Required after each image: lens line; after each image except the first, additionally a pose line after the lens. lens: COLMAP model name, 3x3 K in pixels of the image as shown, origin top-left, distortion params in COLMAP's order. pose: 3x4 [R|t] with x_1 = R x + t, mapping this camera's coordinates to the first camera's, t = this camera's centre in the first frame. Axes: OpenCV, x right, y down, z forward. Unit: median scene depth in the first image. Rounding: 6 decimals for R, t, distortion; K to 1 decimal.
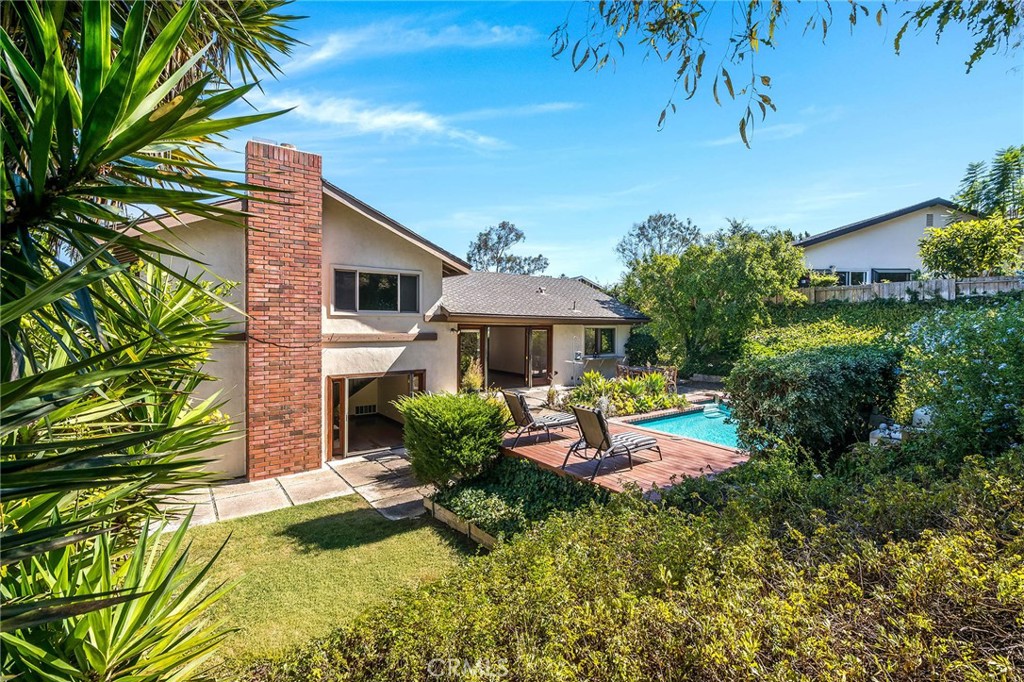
lens RADIAL K [[456.9, 0, 512.5], [0, 456.9, 335.1], [0, 0, 1]] dist [-0.001542, -0.000176]
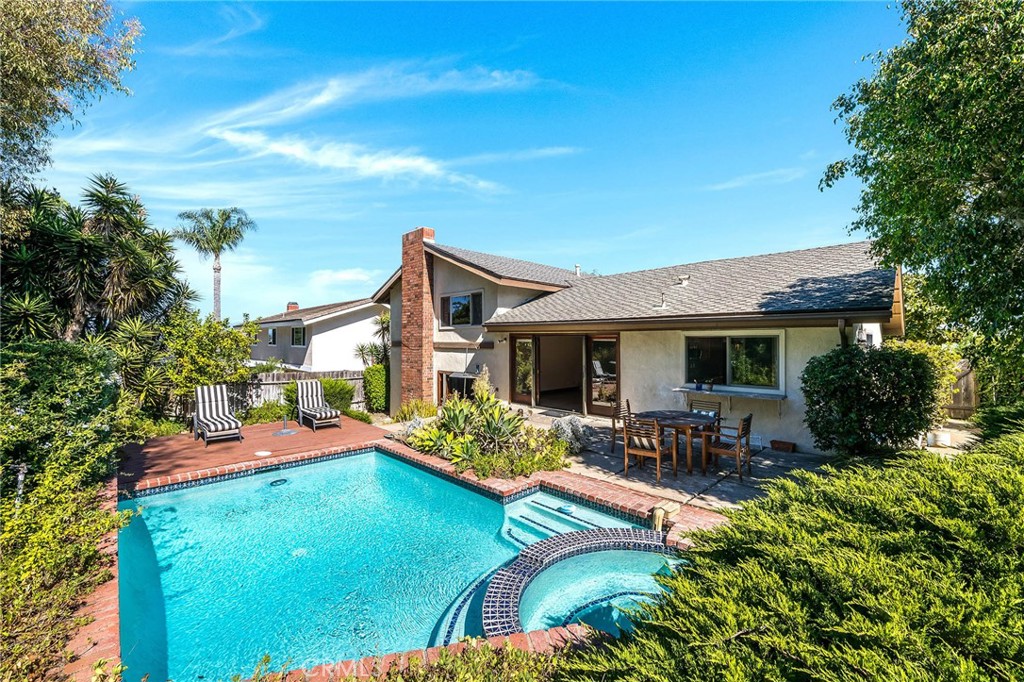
lens RADIAL K [[403.3, 0, 512.9], [0, 403.3, 343.9], [0, 0, 1]] dist [0.000231, -0.004814]
pose [[0.135242, 0.004355, -0.990803, 0.776358], [-0.023707, 0.999718, 0.001158, -0.002473], [0.990529, 0.023332, 0.135307, 0.871273]]
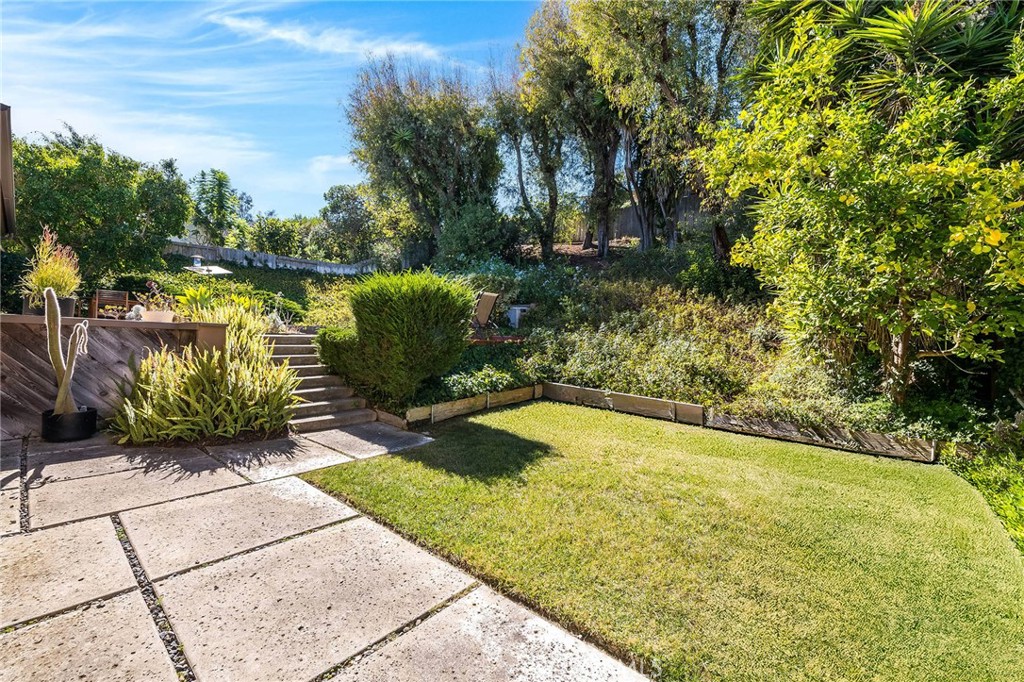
lens RADIAL K [[401.6, 0, 514.9], [0, 401.6, 339.0], [0, 0, 1]] dist [0.001722, 0.000078]
pose [[-0.241721, -0.012248, 0.970269, -0.521611], [-0.004470, 0.999924, 0.011509, 0.139959], [-0.970336, -0.001555, -0.241757, 0.601176]]
